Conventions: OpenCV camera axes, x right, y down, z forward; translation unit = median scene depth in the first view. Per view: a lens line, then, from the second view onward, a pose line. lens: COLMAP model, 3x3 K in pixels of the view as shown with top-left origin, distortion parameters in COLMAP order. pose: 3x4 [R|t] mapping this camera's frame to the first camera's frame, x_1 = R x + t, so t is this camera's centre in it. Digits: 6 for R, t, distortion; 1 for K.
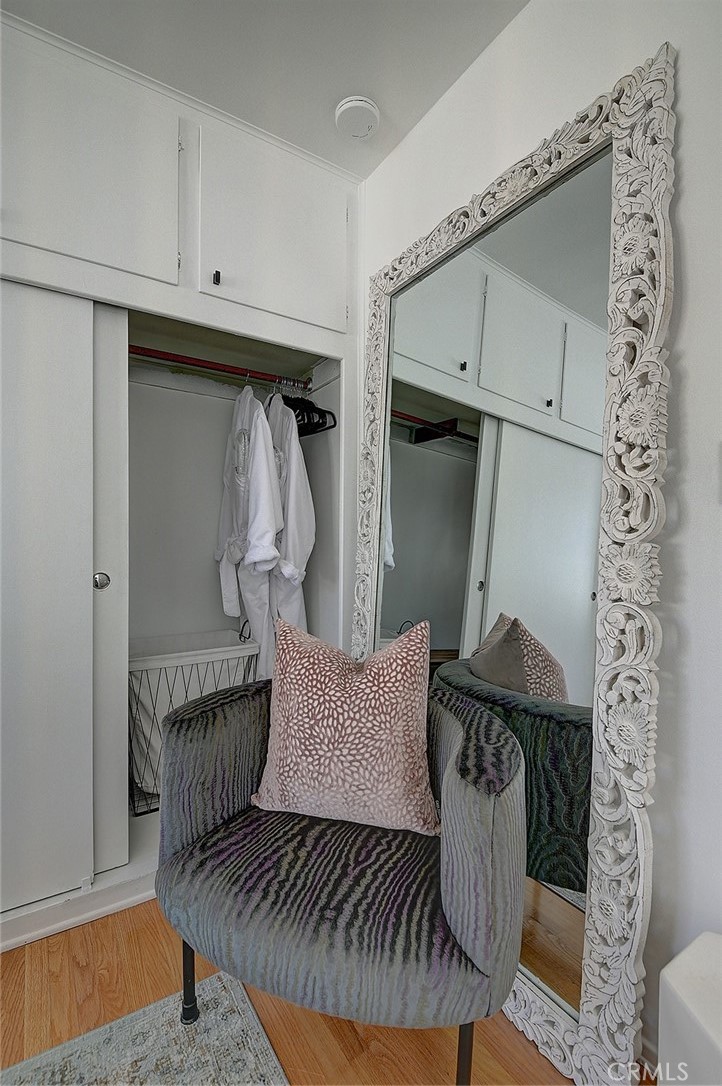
lens RADIAL K [[500.4, 0, 361.0], [0, 500.4, 543.0], [0, 0, 1]] dist [-0.000018, -0.000013]
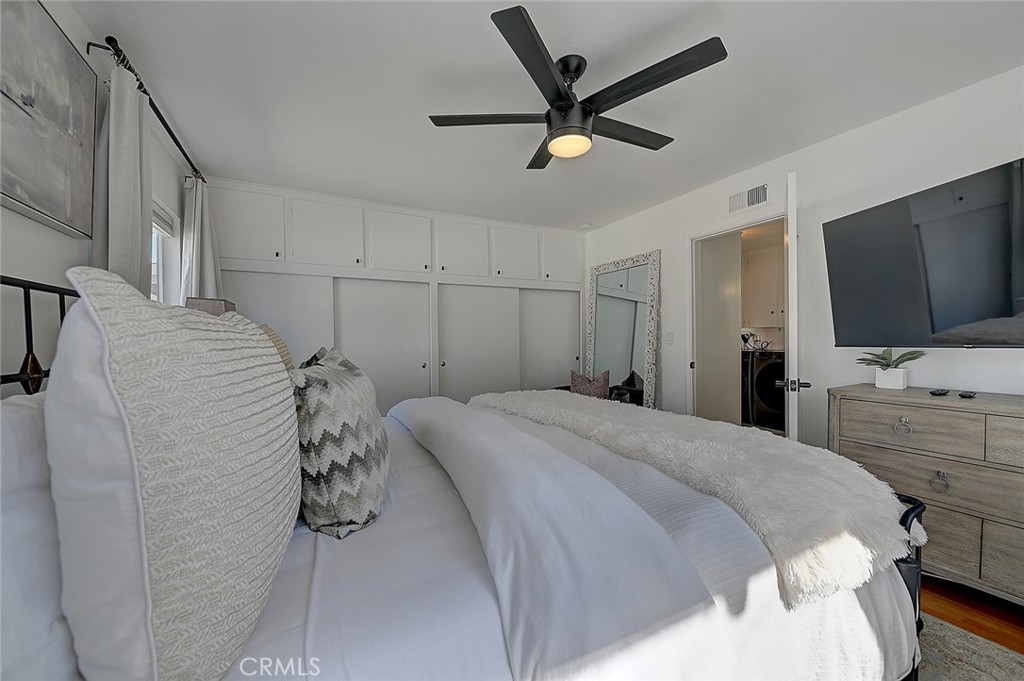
lens RADIAL K [[409.0, 0, 512.0], [0, 409.0, 340.5], [0, 0, 1]] dist [0.030136, -0.025858]
pose [[0.994381, -0.009219, -0.105460, -0.351873], [0.009656, 0.999947, 0.003633, -0.120172], [0.105421, -0.004630, 0.994417, -2.850241]]
